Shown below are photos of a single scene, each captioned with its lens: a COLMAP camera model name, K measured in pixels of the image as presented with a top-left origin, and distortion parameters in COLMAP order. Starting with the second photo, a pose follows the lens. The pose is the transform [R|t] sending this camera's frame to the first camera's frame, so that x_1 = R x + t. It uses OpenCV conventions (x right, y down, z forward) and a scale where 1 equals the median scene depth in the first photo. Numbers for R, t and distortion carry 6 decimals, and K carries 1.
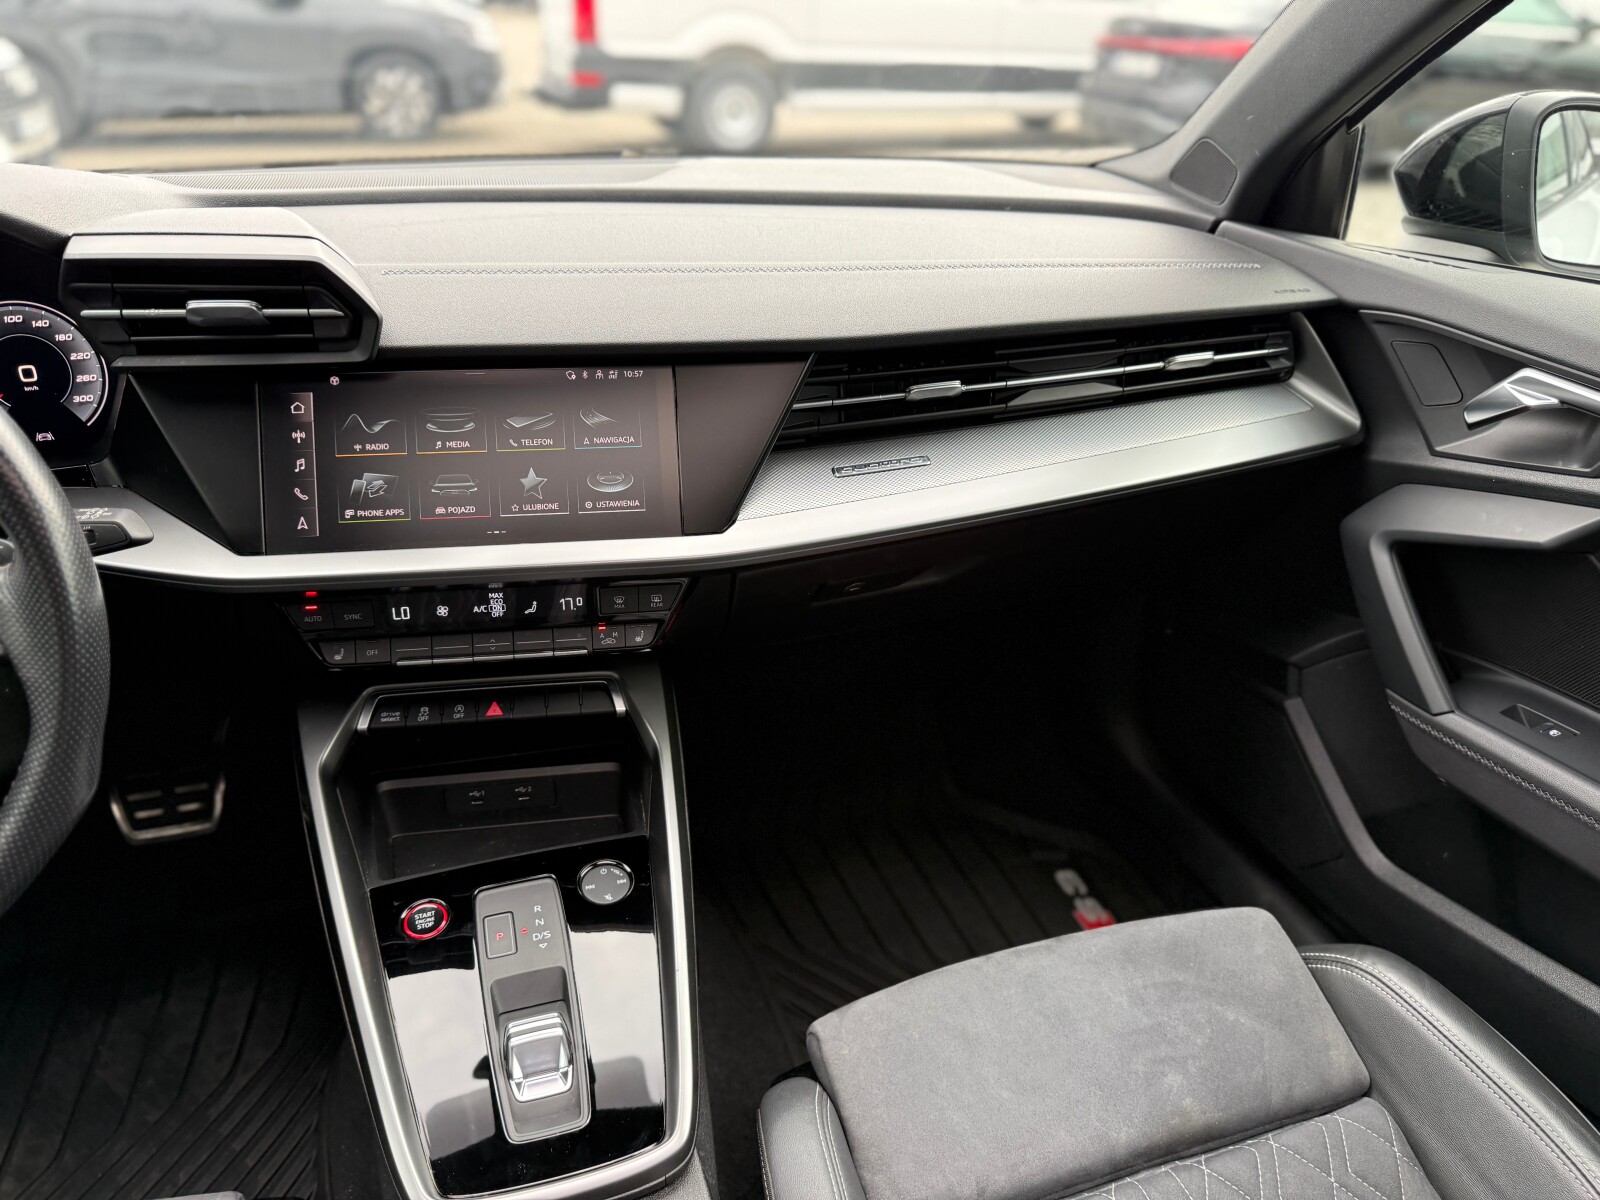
lens RADIAL K [[1128.7, 0, 800.0], [0, 1128.7, 600.0], [0, 0, 1]] dist [0.097621, -0.164373]
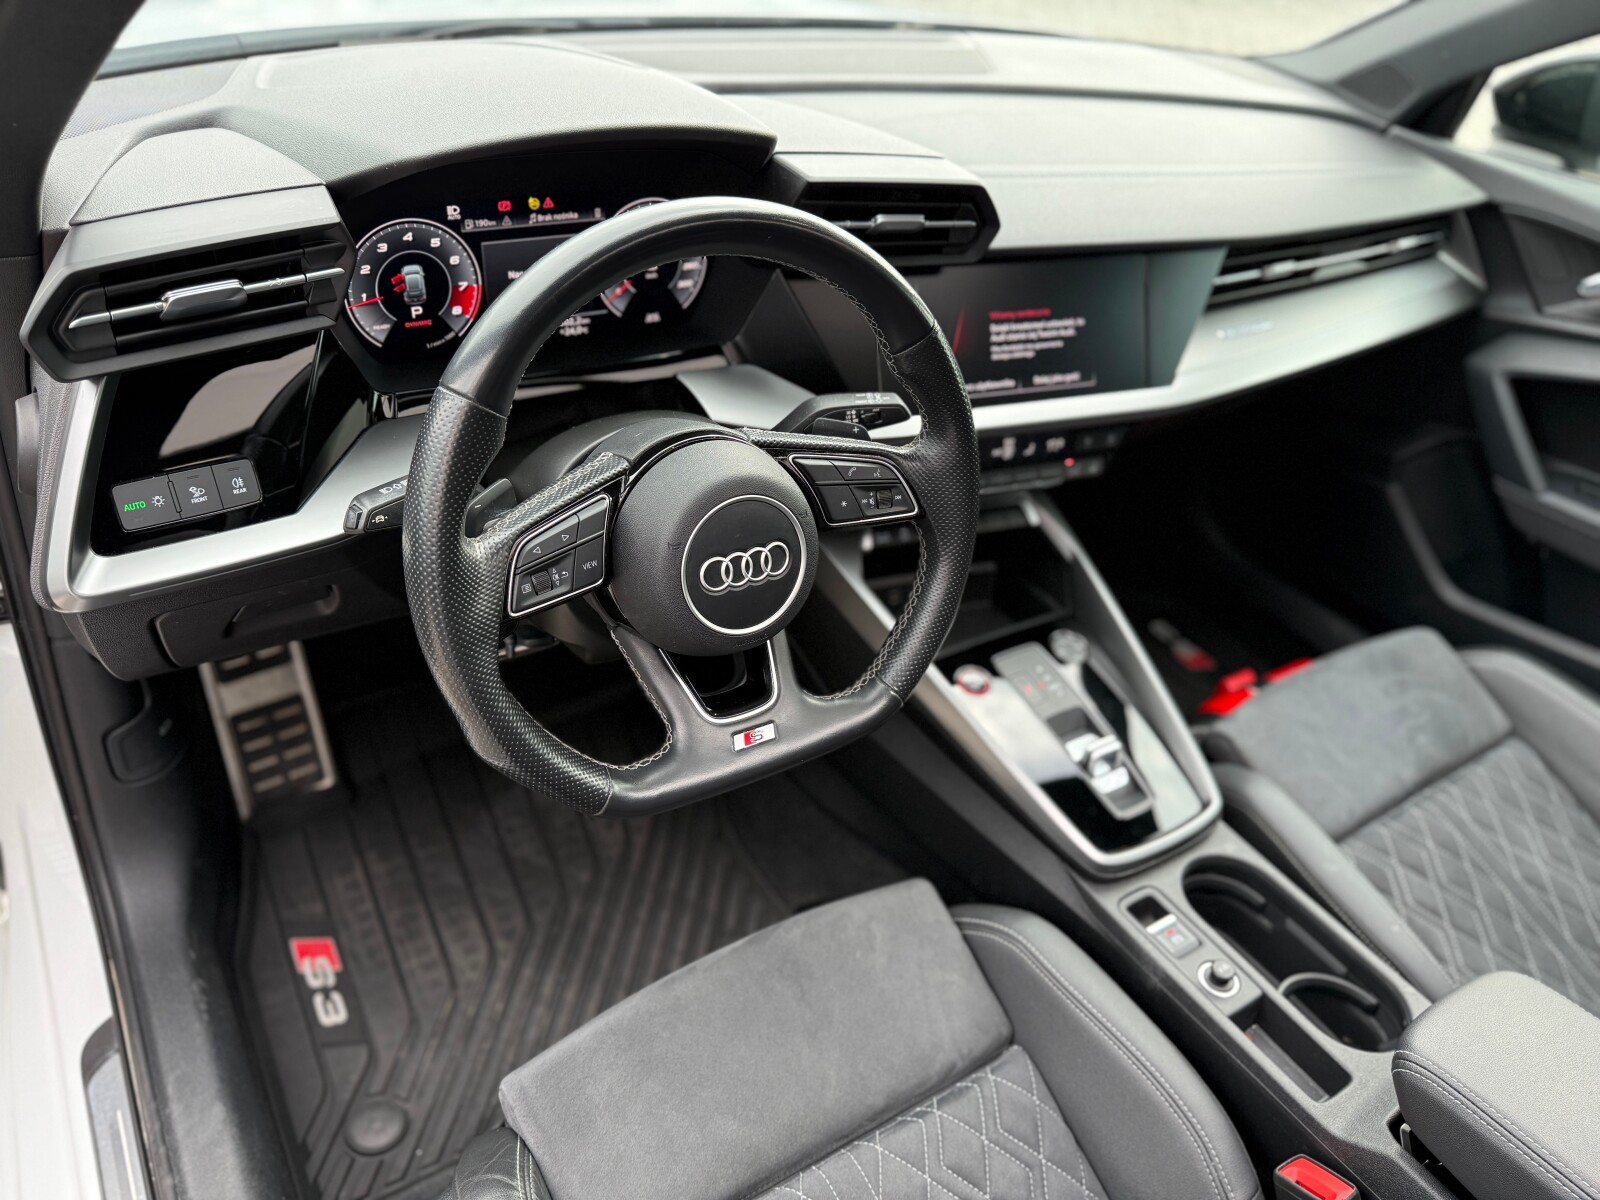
lens RADIAL K [[1131.5, 0, 801.7], [0, 1131.5, 604.4], [0, 0, 1]] dist [0.120806, -0.226097]
pose [[0.962546, -0.073670, 0.260916, -0.857094], [0.022468, 0.980739, 0.194025, -0.079562], [-0.270185, -0.180895, 0.945662, -0.206652]]
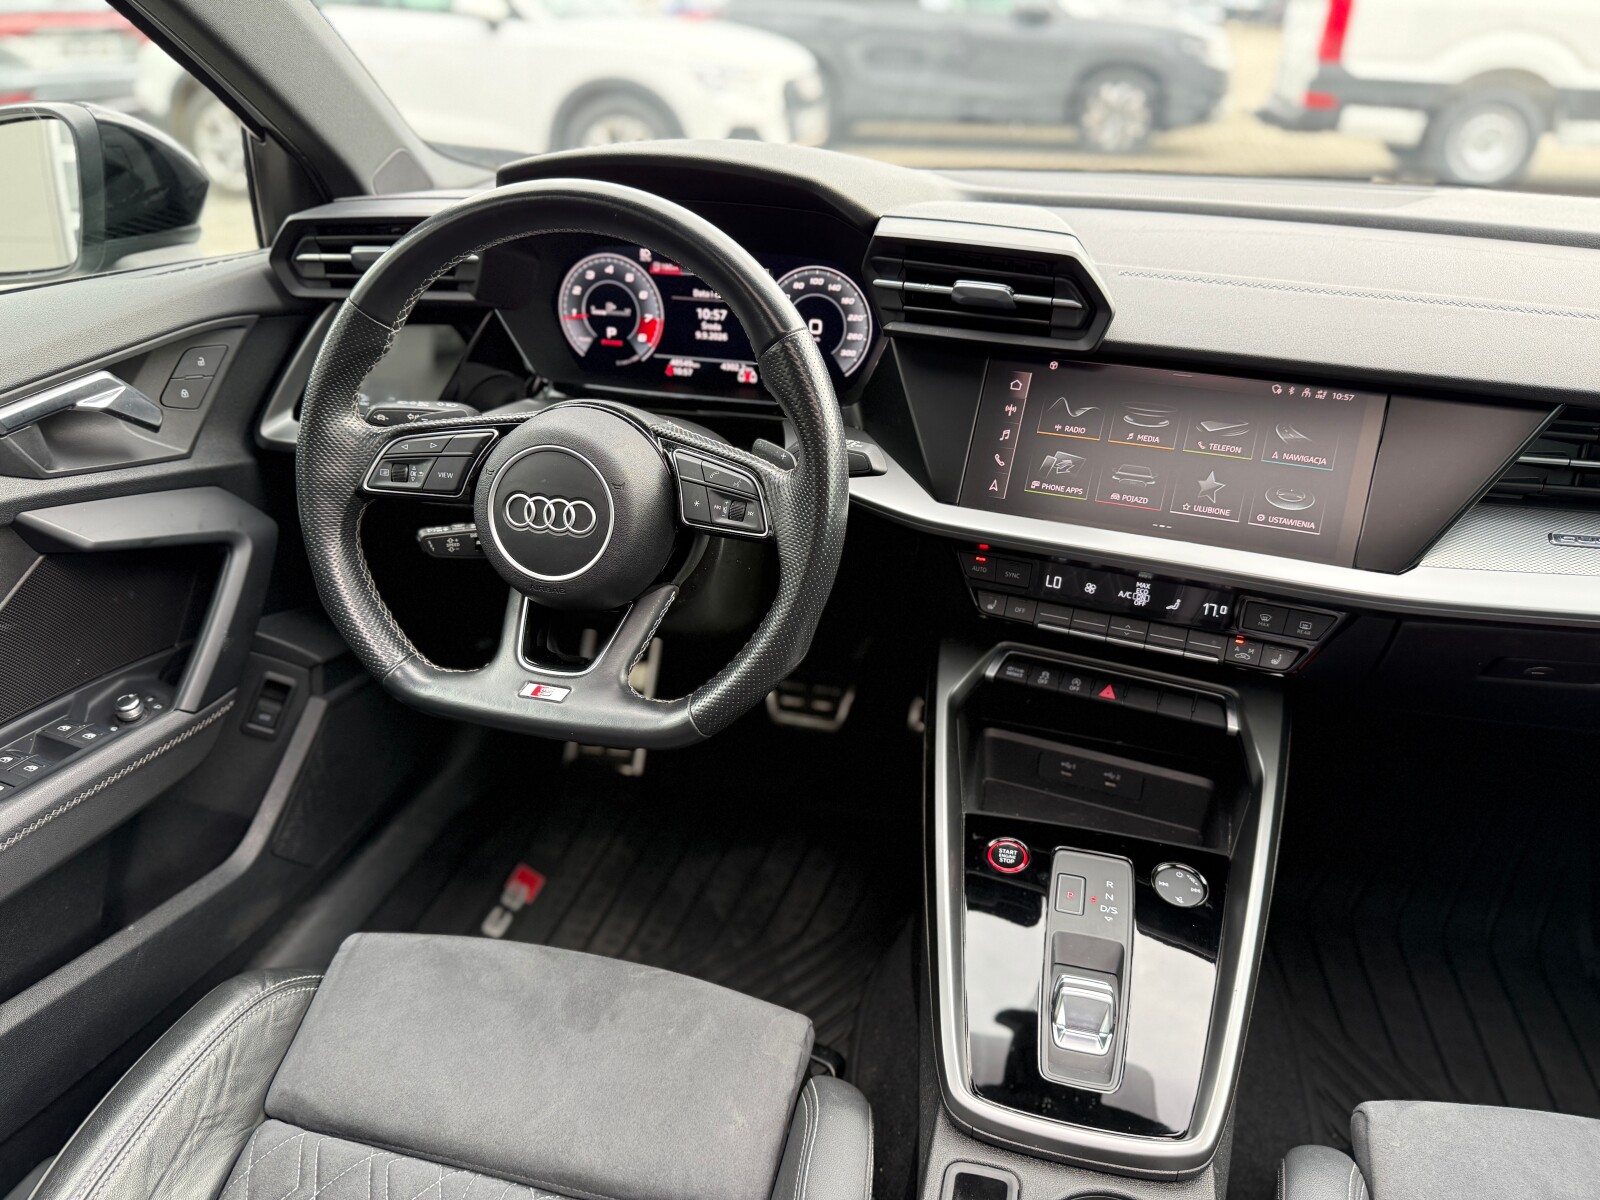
lens RADIAL K [[1127.1, 0, 793.6], [0, 1127.1, 607.6], [0, 0, 1]] dist [0.155101, -0.289721]
pose [[0.845620, 0.236897, -0.478337, -0.031779], [-0.240395, 0.969117, 0.054977, 0.035830], [0.476588, 0.068501, 0.876454, -0.079101]]
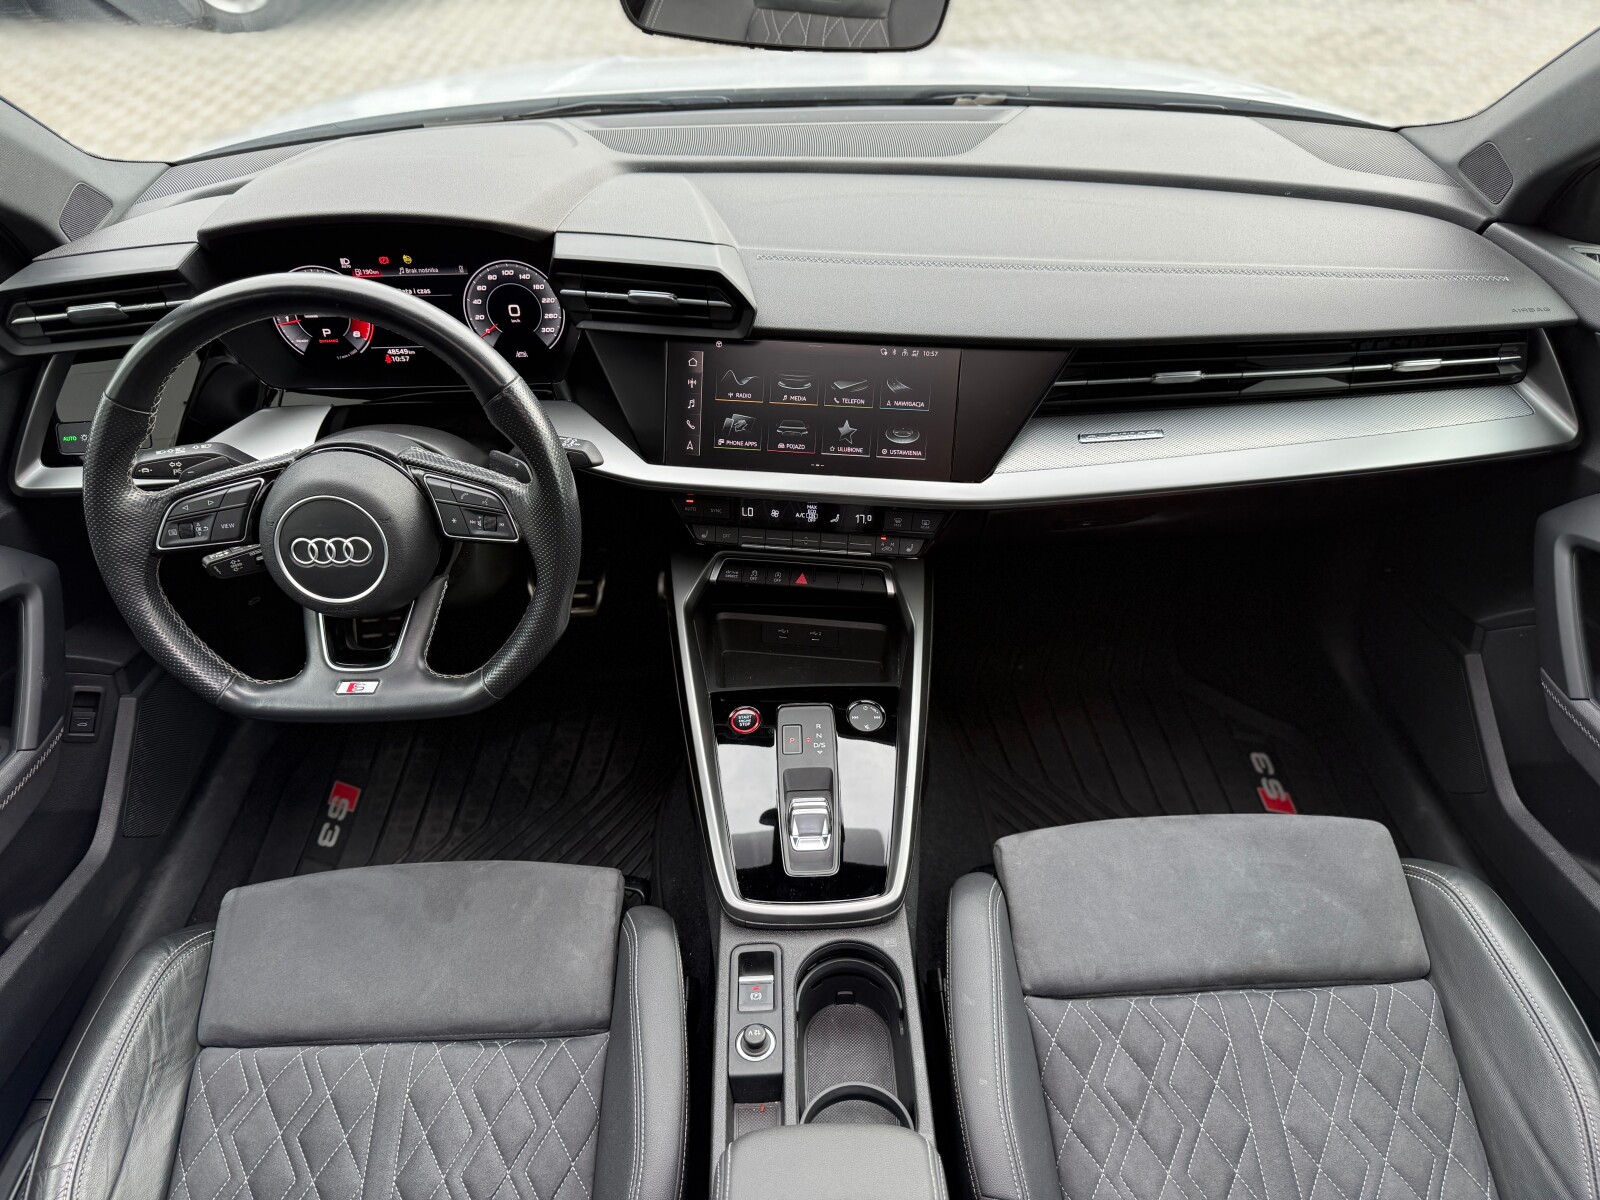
lens RADIAL K [[1120.1, 0, 800.9], [0, 1120.1, 607.7], [0, 0, 1]] dist [0.135004, -0.231663]
pose [[0.960819, 0.150391, -0.232831, 0.056953], [-0.102368, 0.973152, 0.206144, -0.166086], [0.257582, -0.174233, 0.950418, -0.329854]]
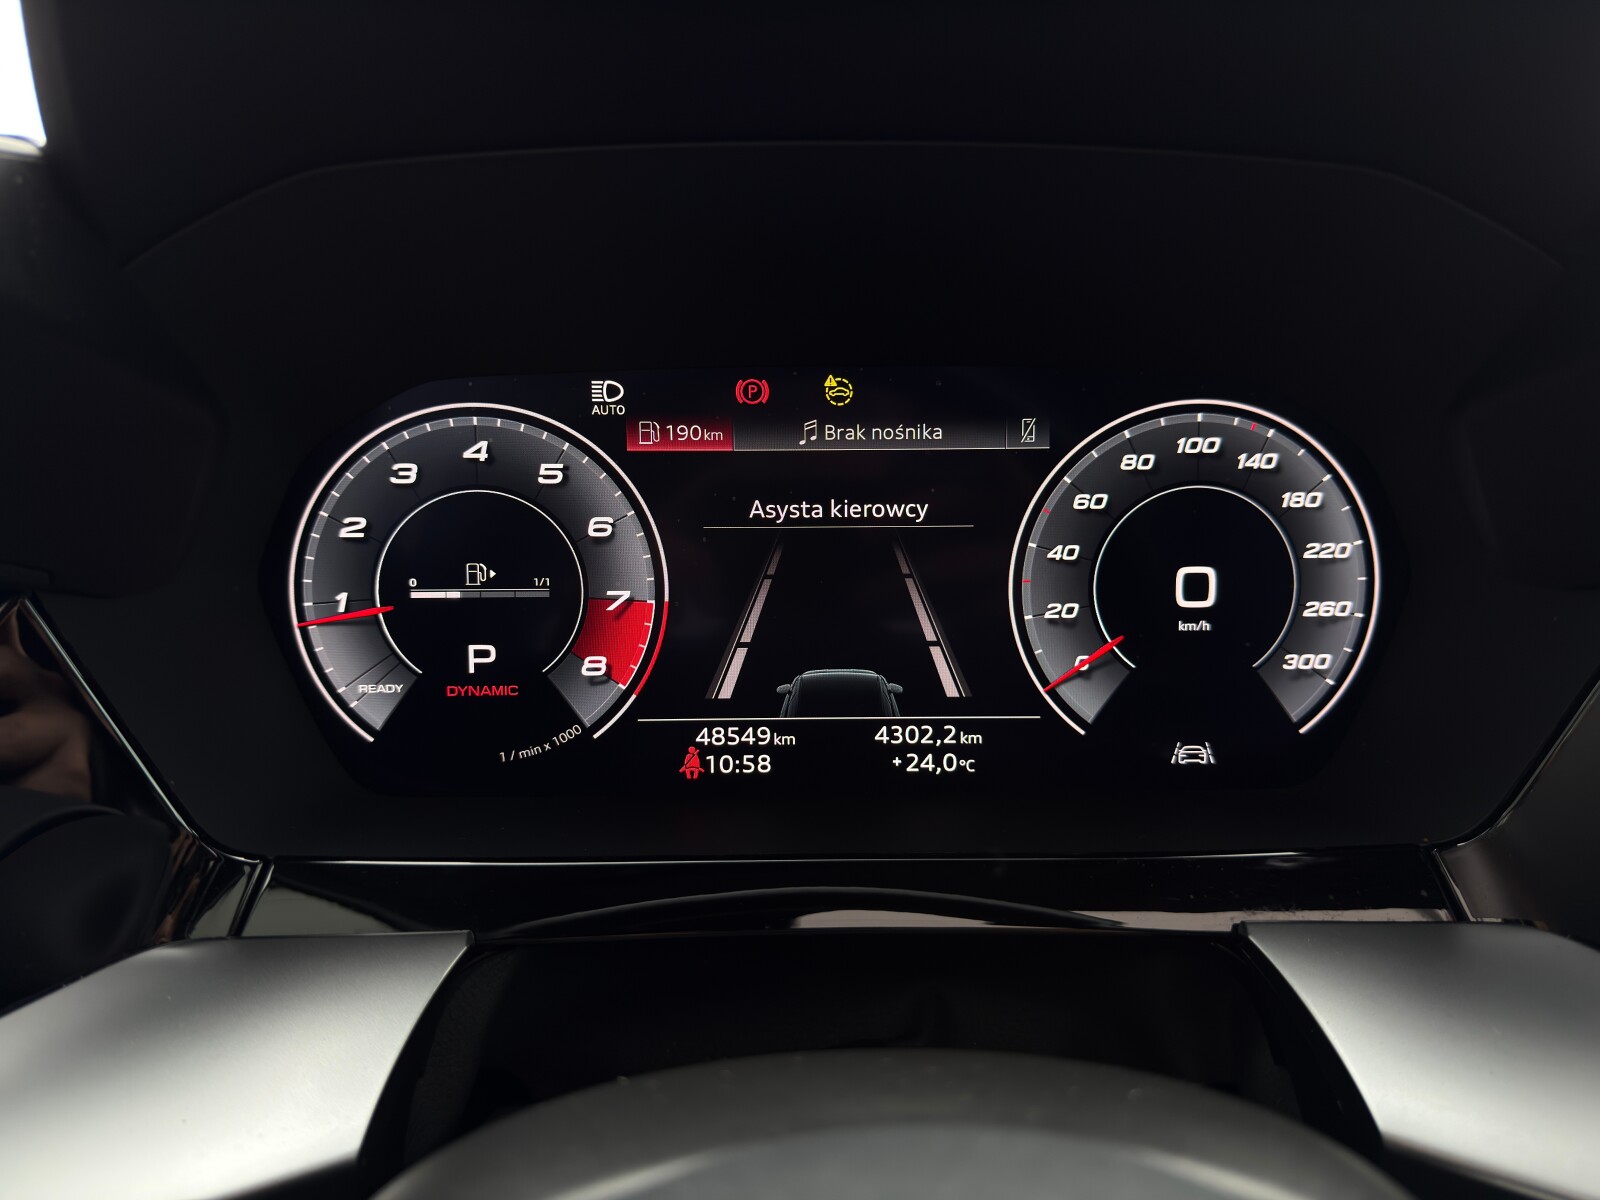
lens RADIAL K [[1152.3, 0, 789.7], [0, 1152.3, 593.2], [0, 0, 1]] dist [0.074429, -0.128475]
pose [[0.959051, 0.037031, -0.280804, -0.696871], [-0.119247, 0.952058, -0.281721, -0.070899], [0.256909, 0.303669, 0.917487, 0.605604]]
